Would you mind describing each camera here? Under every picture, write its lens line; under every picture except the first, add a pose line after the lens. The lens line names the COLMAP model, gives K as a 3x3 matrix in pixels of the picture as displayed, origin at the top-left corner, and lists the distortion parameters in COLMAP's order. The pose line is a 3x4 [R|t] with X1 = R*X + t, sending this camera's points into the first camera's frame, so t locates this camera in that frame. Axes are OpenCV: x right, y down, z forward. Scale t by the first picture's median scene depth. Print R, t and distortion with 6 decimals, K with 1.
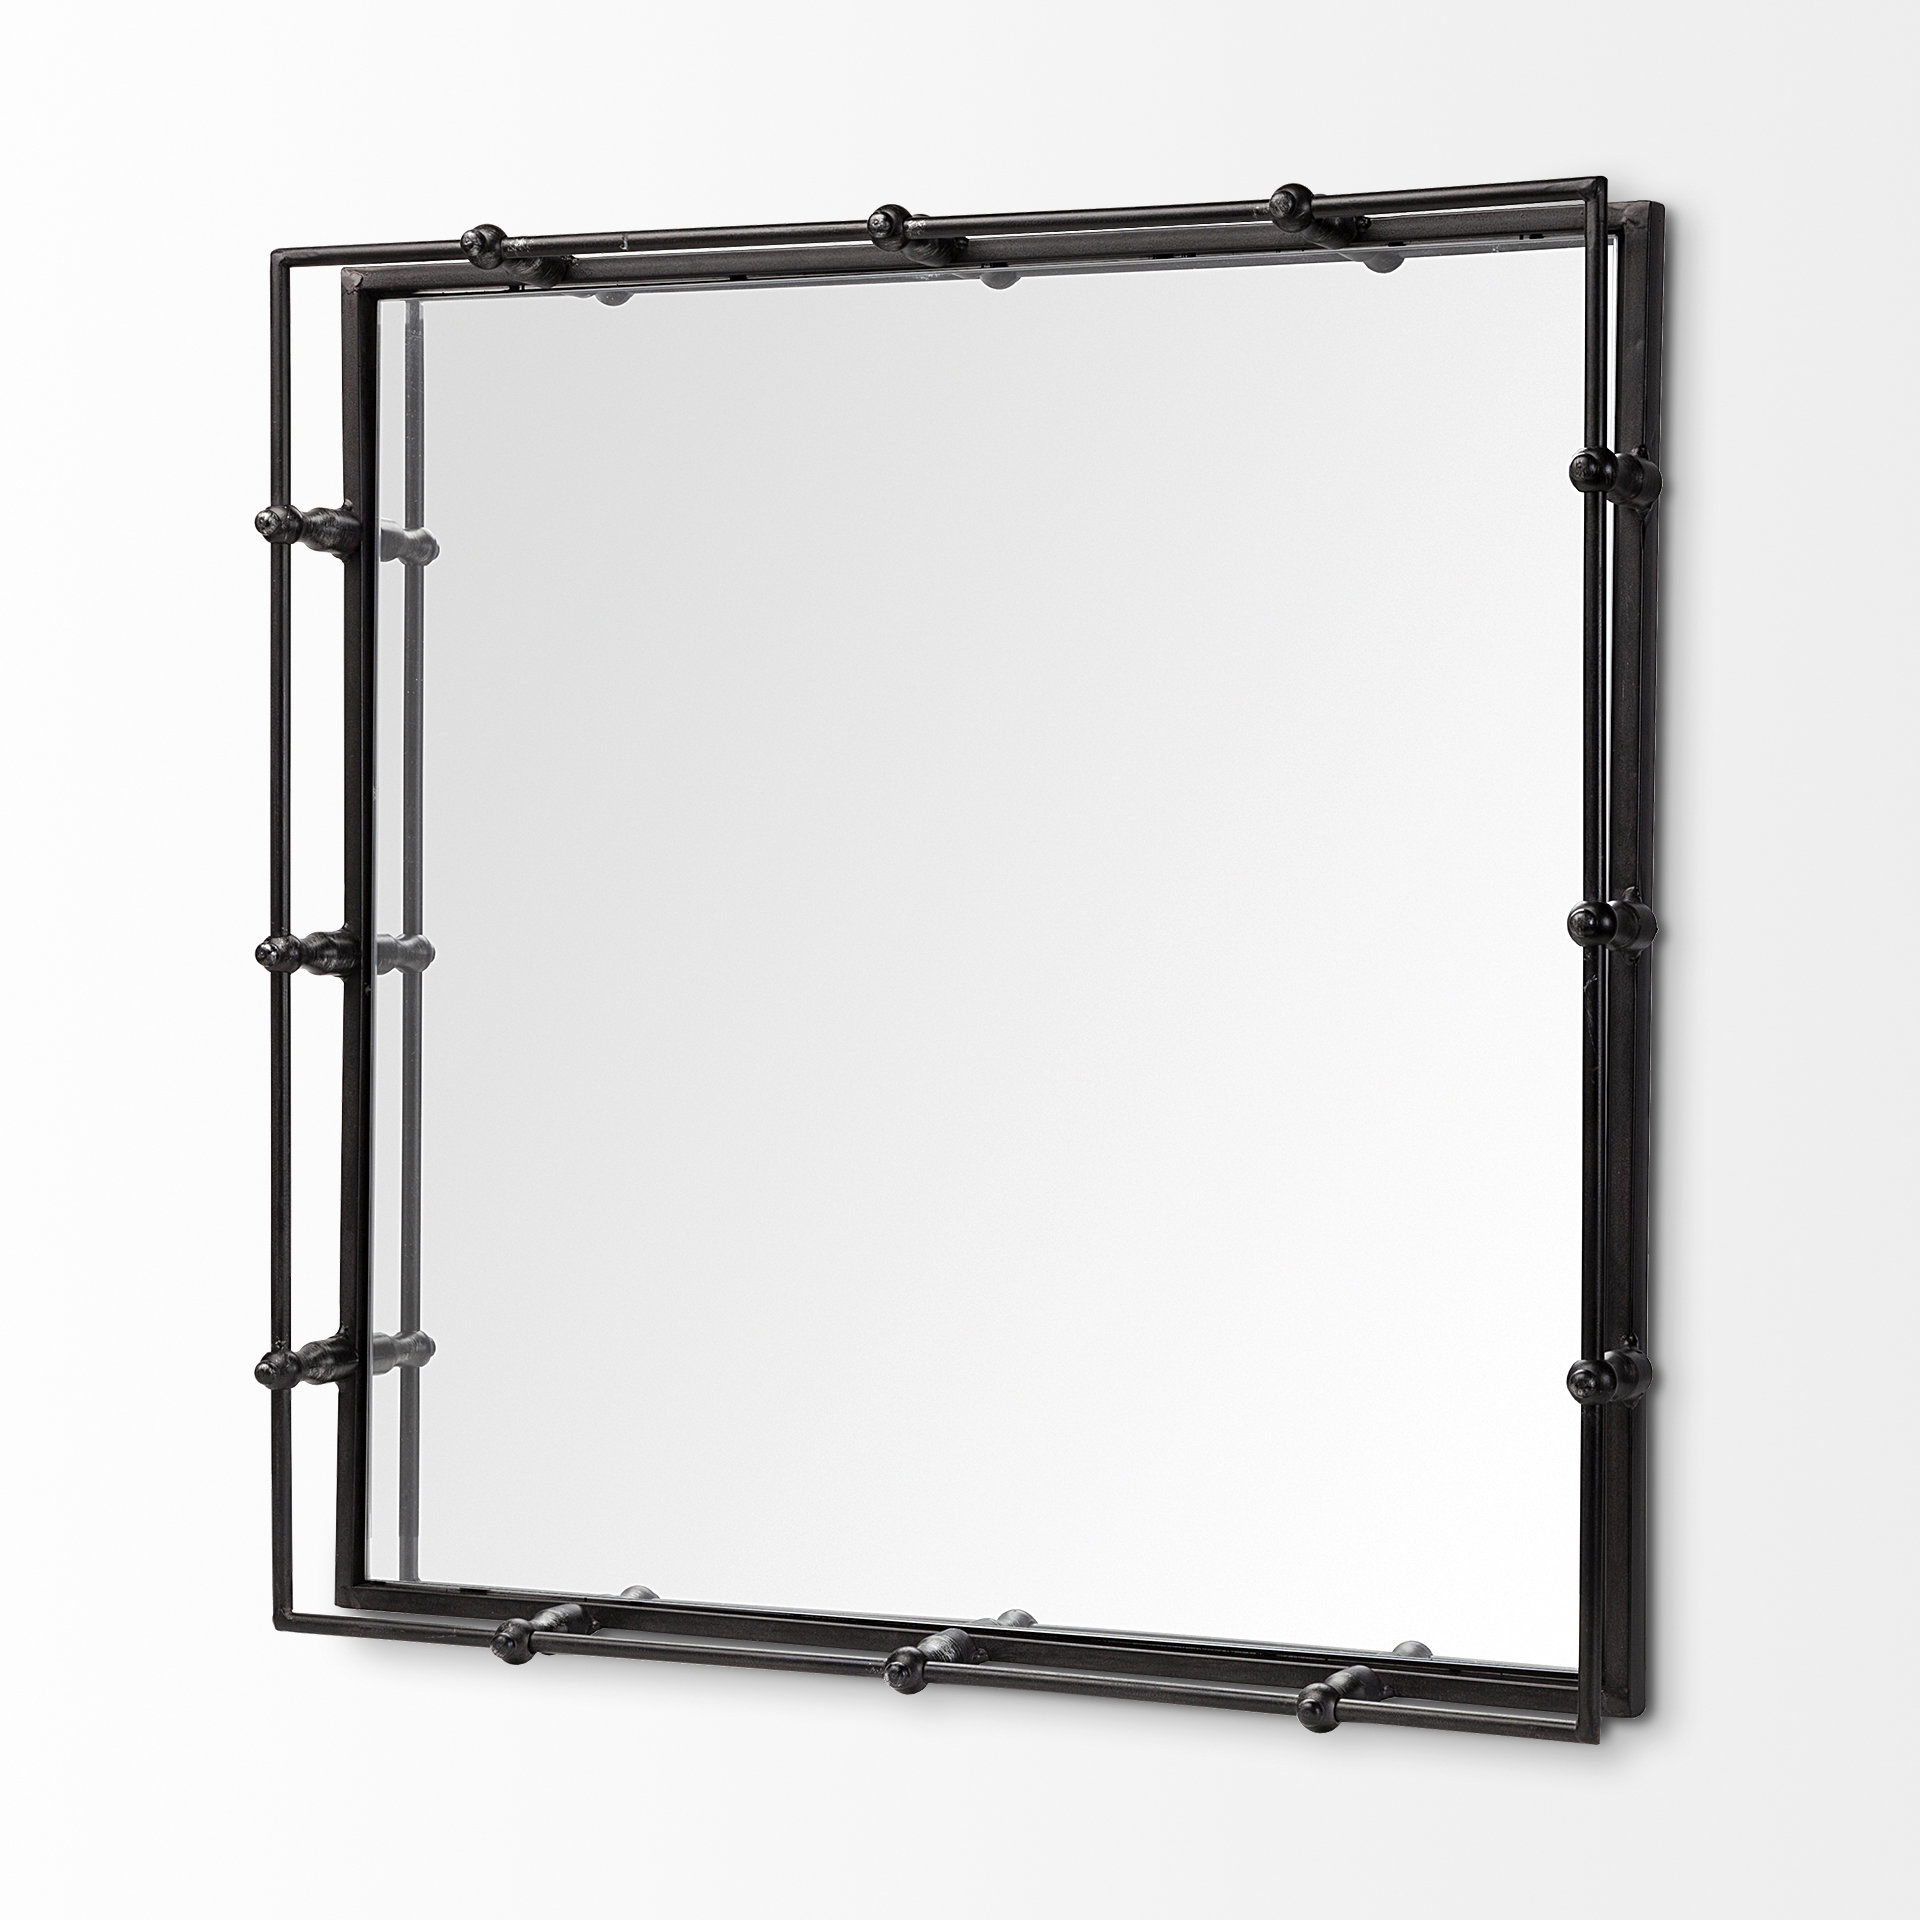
lens RADIAL K [[3736.7, 0, 959.9], [0, 3736.7, 962.8], [0, 0, 1]] dist [-0.199301, 0.000000]
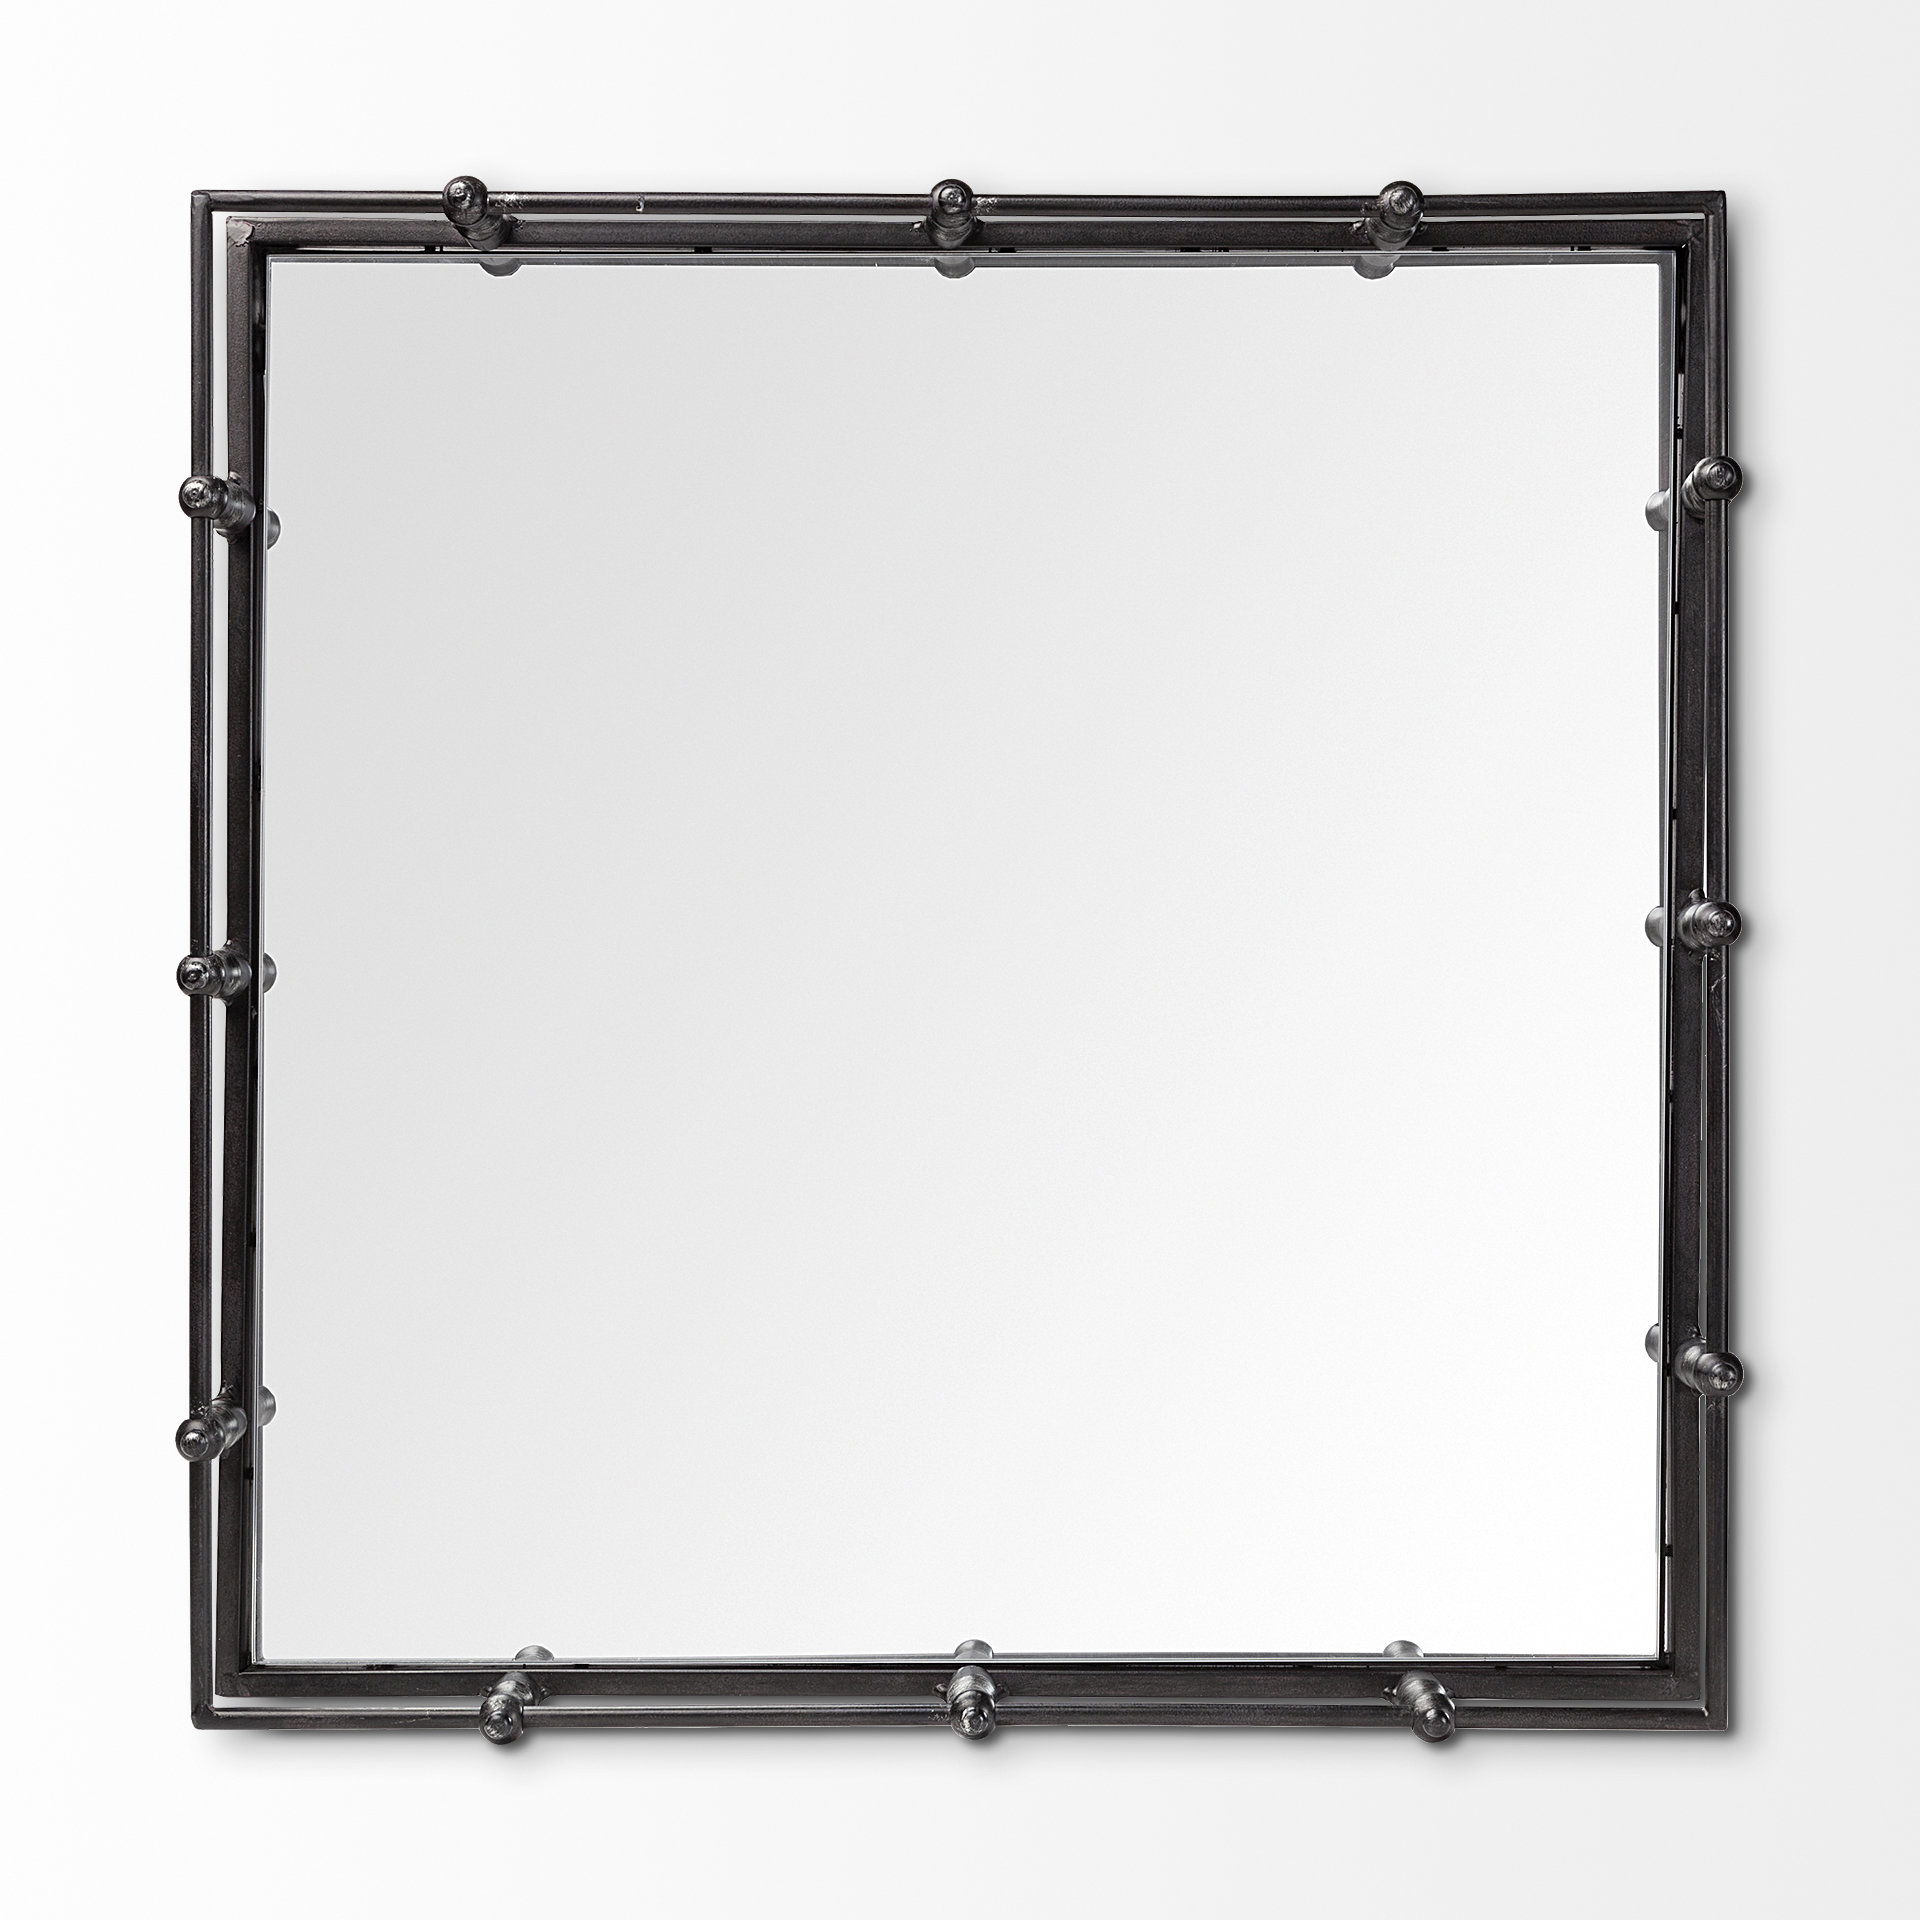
lens RADIAL K [[3629.2, 0, 960.1], [0, 3629.2, 953.7], [0, 0, 1]] dist [-0.142759, 0.000000]
pose [[0.940953, -0.013733, 0.338259, -0.312027], [0.015418, 0.999878, -0.002295, -0.002908], [-0.338186, 0.007375, 0.941050, 0.118208]]
